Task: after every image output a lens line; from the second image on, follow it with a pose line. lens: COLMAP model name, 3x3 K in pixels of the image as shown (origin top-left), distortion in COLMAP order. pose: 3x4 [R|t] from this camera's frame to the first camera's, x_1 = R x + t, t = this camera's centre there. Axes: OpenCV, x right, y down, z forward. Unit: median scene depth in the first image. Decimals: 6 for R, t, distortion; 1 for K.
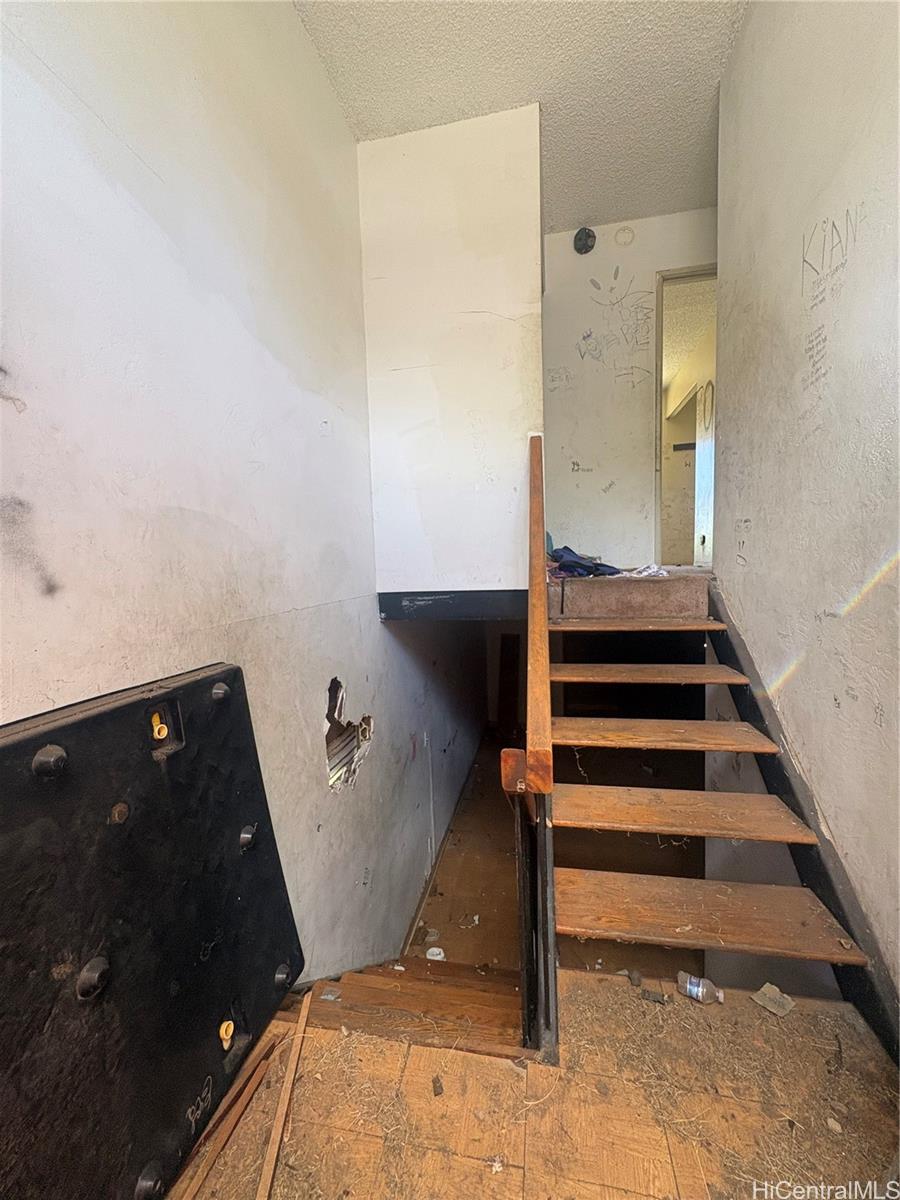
lens RADIAL K [[479.5, 0, 453.8], [0, 479.5, 600.8], [0, 0, 1]] dist [-0.000957, -0.000010]
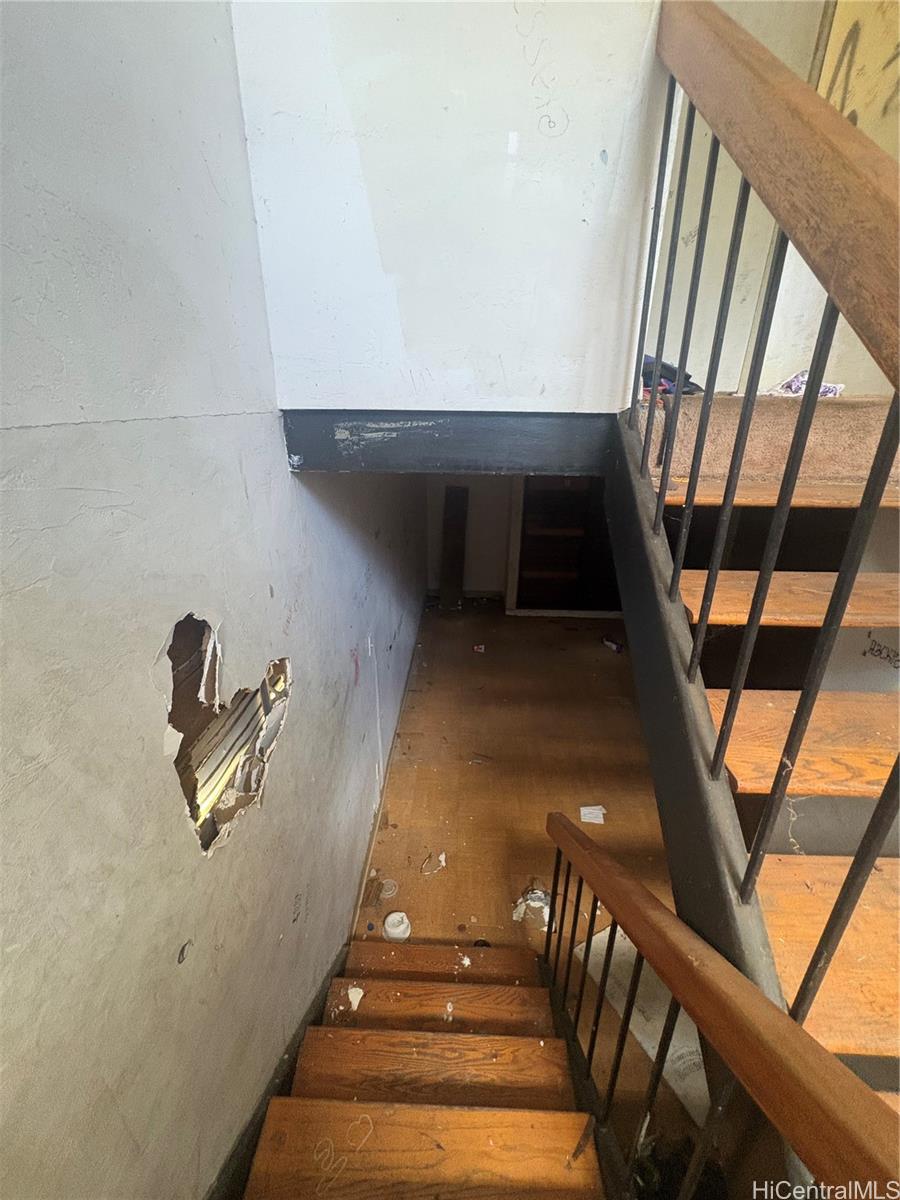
lens RADIAL K [[479.5, 0, 450.5], [0, 479.5, 600.6], [0, 0, 1]] dist [-0.000957, -0.000010]
pose [[0.986566, -0.021028, 0.162003, -0.069203], [-0.029941, 0.951609, 0.305850, 0.011895], [-0.160595, -0.306591, 0.938196, 0.441505]]
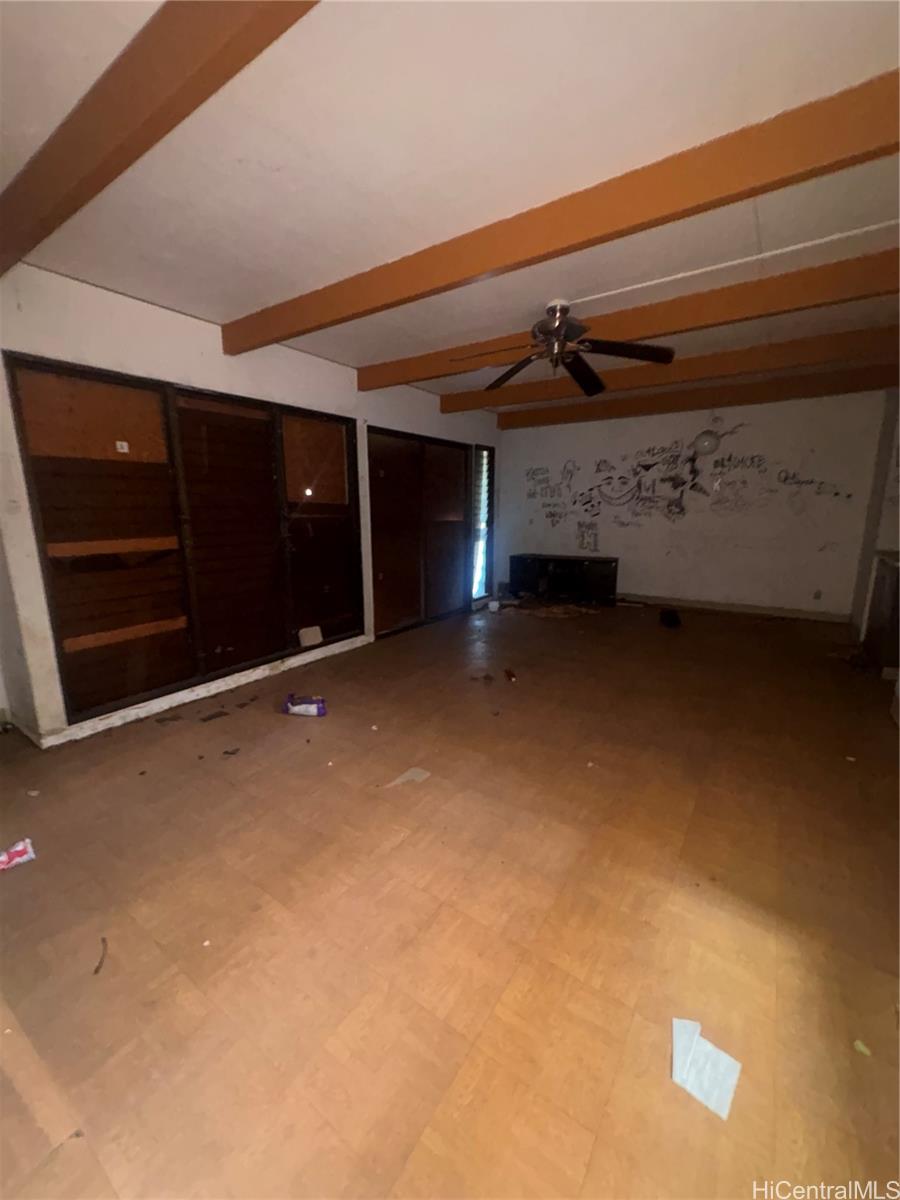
lens RADIAL K [[479.5, 0, 451.1], [0, 479.5, 600.0], [0, 0, 1]] dist [-0.000957, -0.000010]
pose [[0.394941, -0.144033, 0.907346, 0.028328], [0.061342, 0.989564, 0.130384, 0.341155], [-0.916656, 0.004165, 0.399655, 1.246545]]
